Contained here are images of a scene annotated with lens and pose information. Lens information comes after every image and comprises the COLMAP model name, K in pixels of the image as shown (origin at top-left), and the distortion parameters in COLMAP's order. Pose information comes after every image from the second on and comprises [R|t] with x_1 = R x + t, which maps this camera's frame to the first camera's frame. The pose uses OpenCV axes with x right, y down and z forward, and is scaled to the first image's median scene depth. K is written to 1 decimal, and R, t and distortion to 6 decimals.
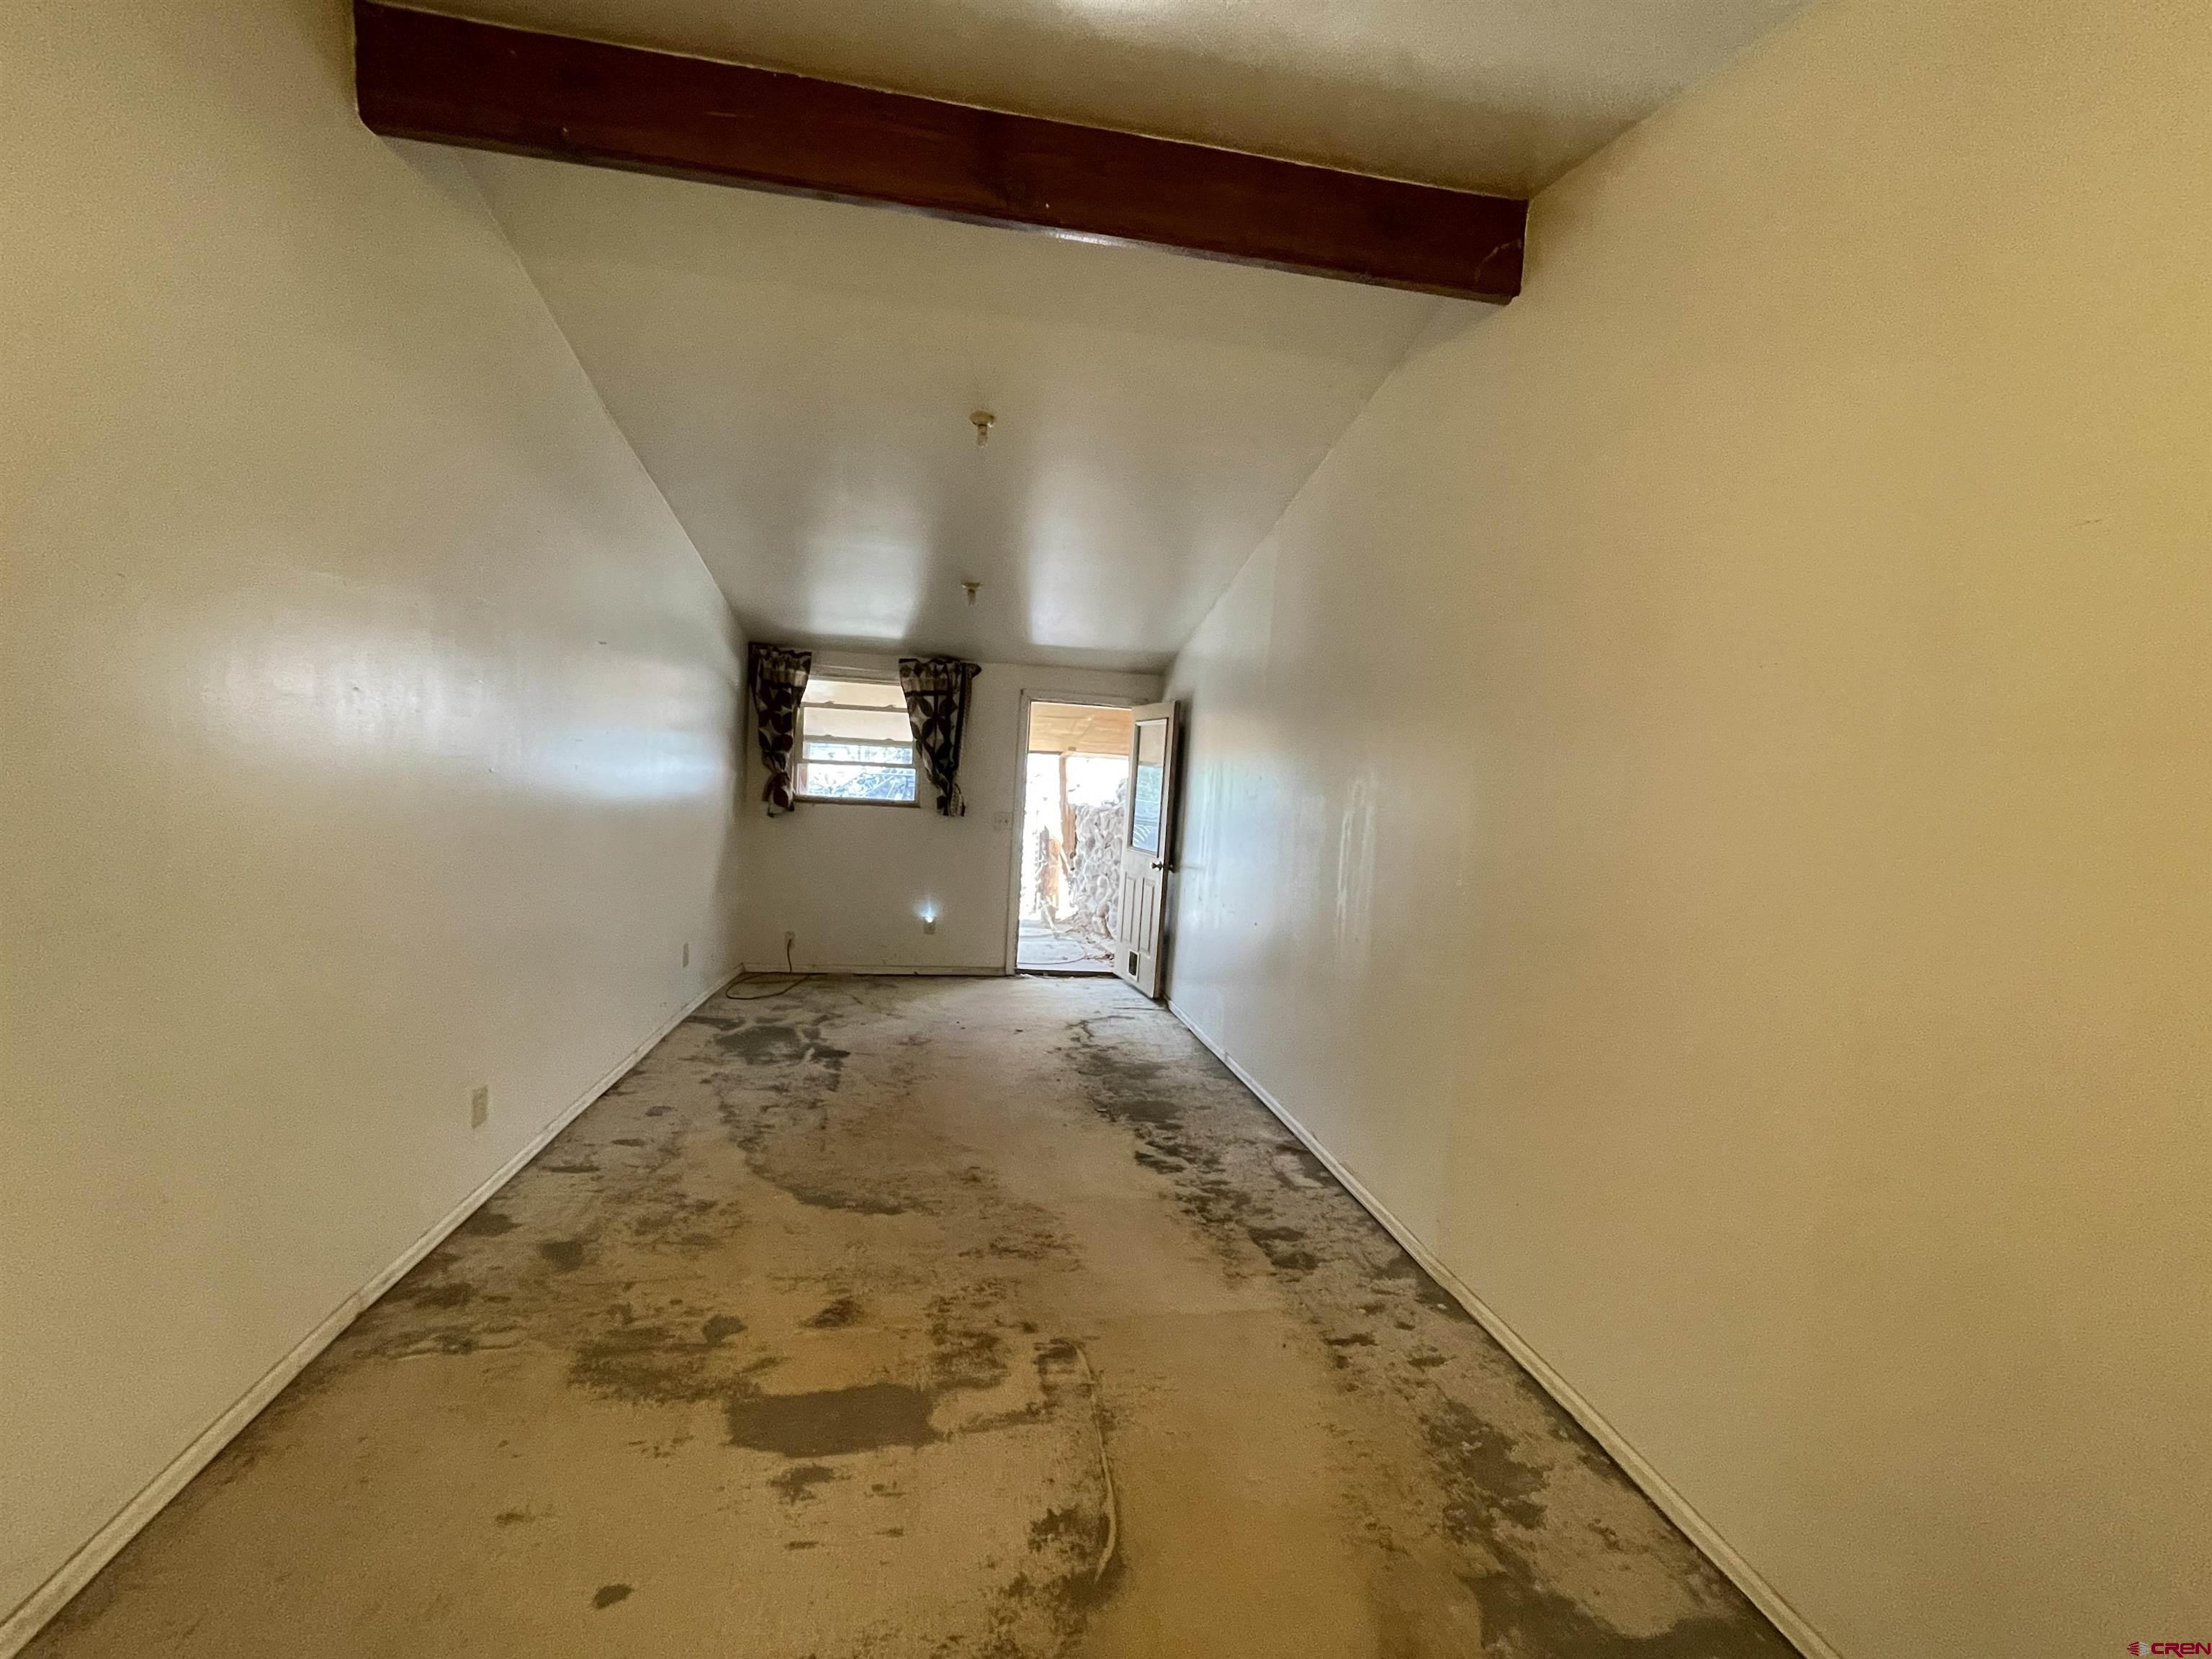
lens RADIAL K [[906.8, 0, 1106.0], [0, 906.8, 829.5], [0, 0, 1]] dist [-0.000105, -0.000005]
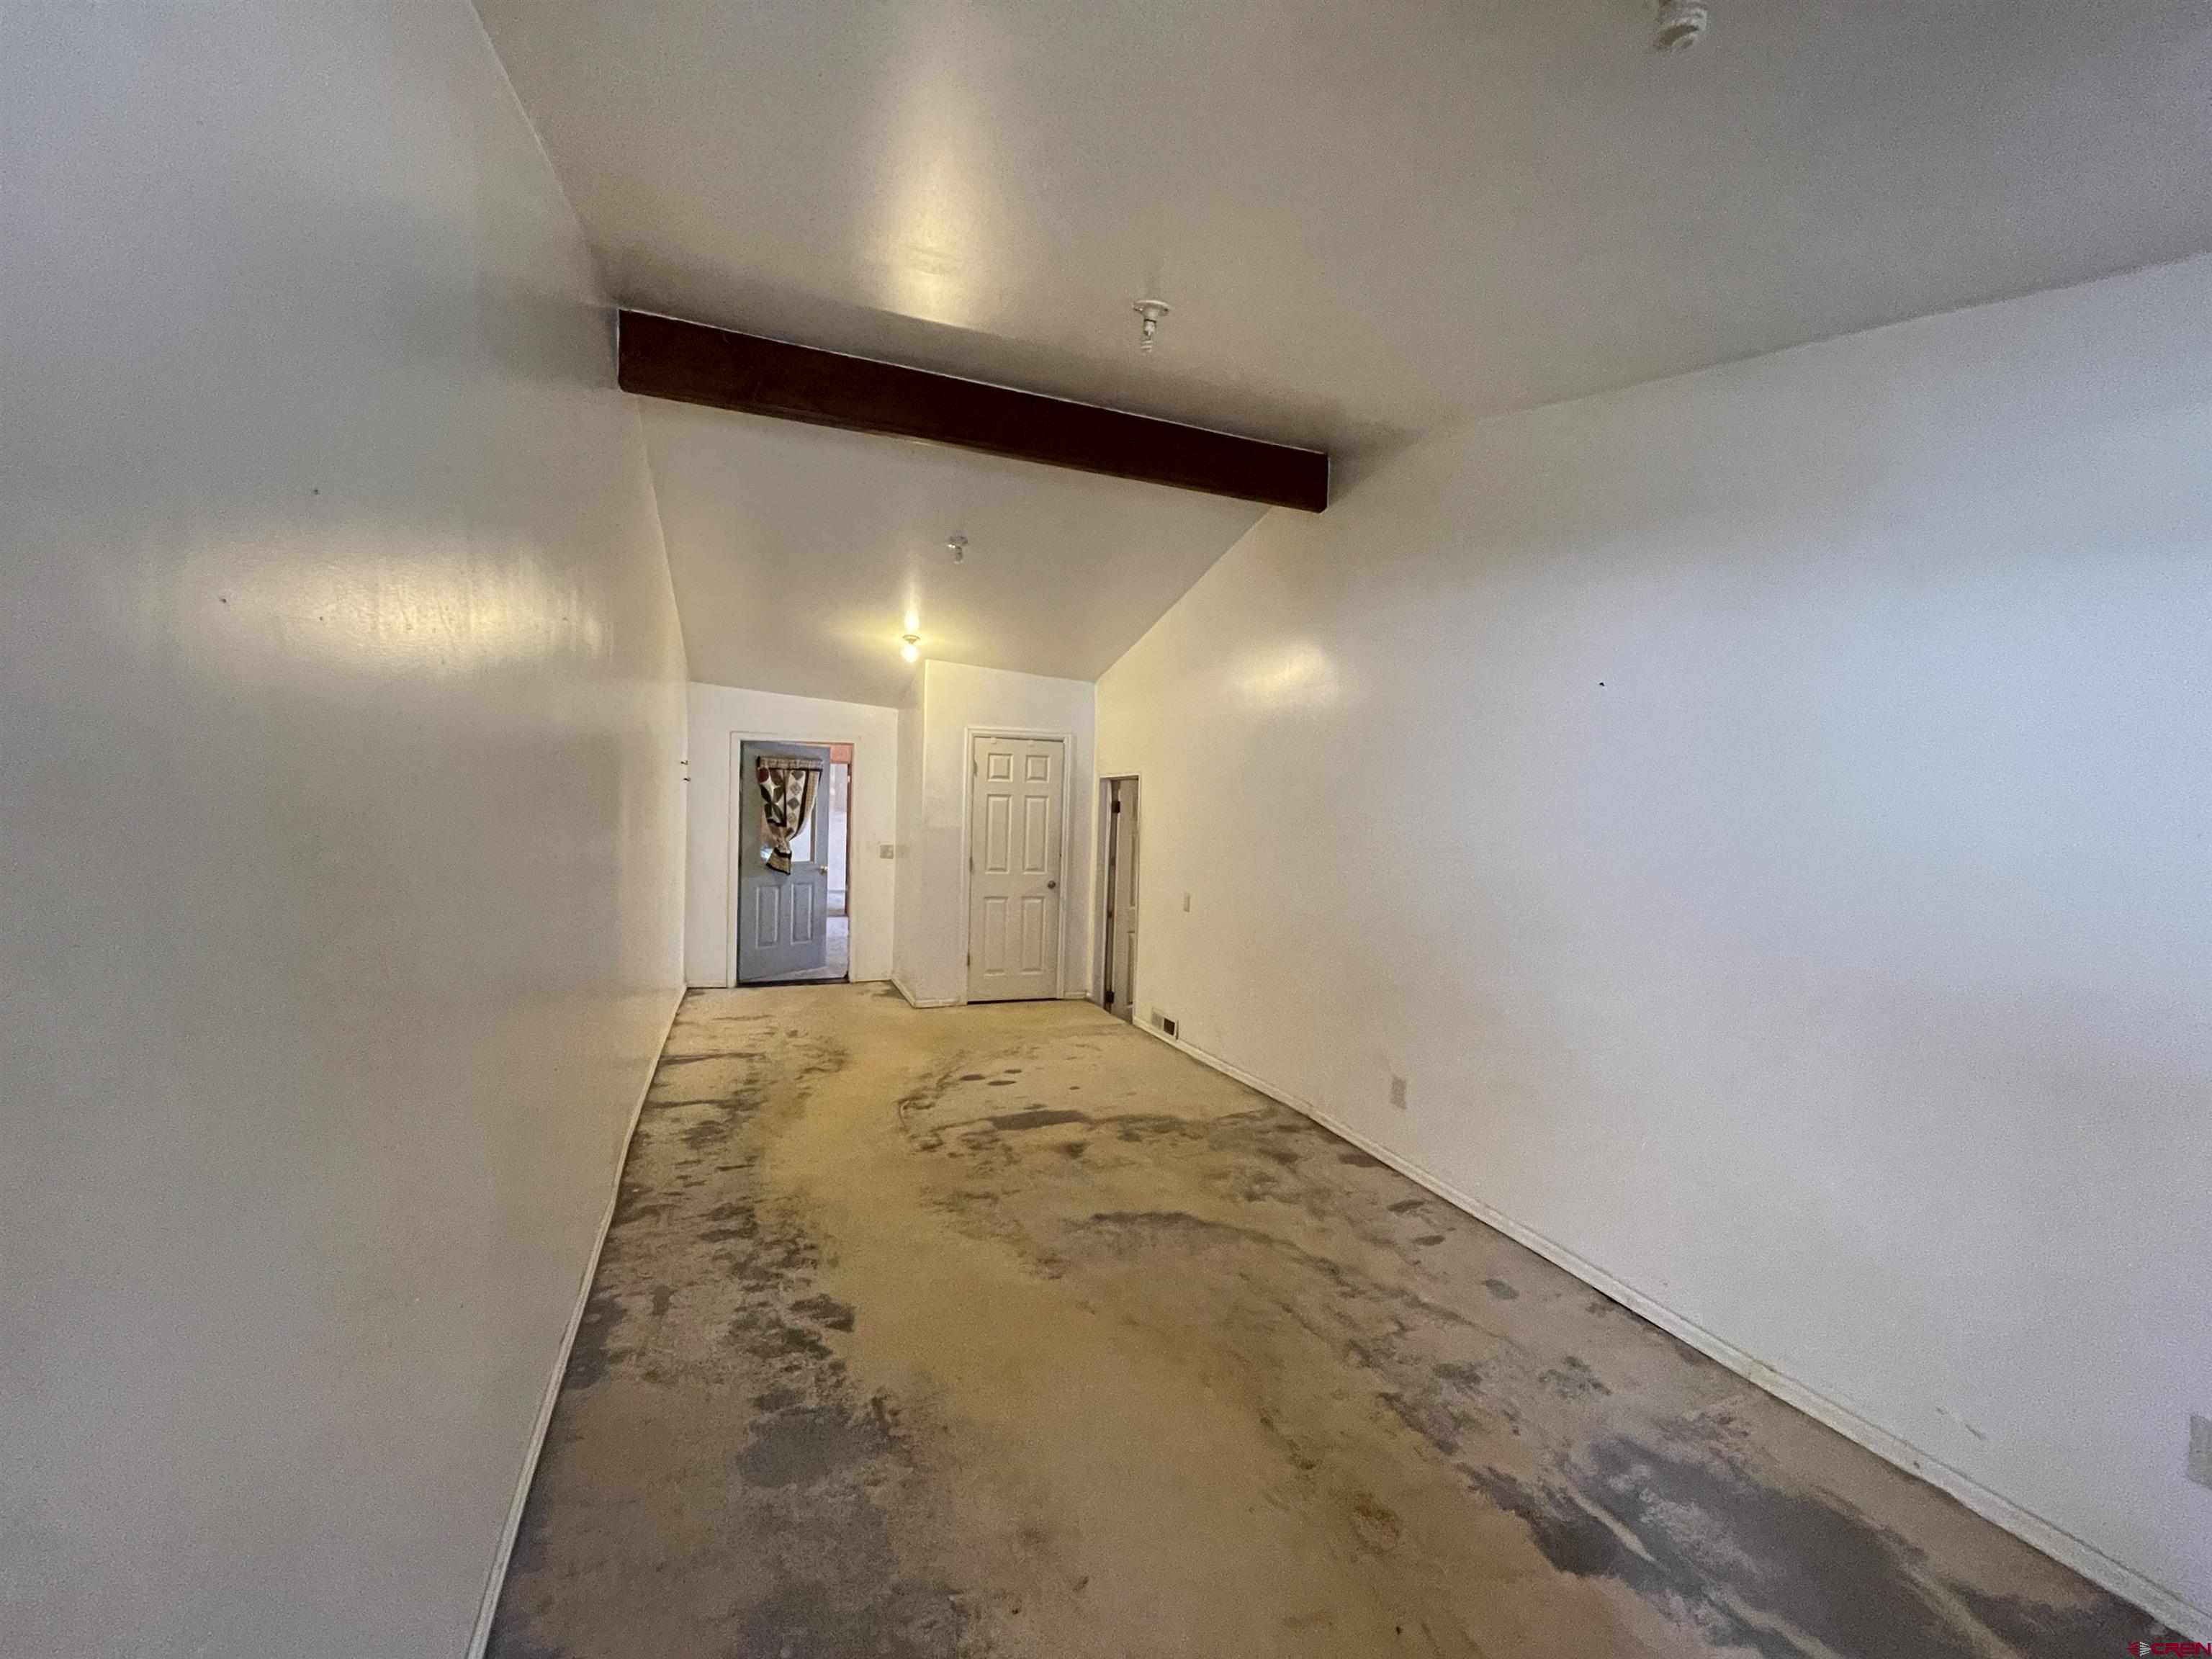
lens RADIAL K [[906.8, 0, 1106.0], [0, 906.8, 829.5], [0, 0, 1]] dist [-0.000105, -0.000005]
pose [[-0.976492, -0.070154, -0.203816, 0.012108], [-0.087187, 0.993303, 0.075819, -0.126112], [0.197132, 0.091806, -0.976069, 2.057101]]
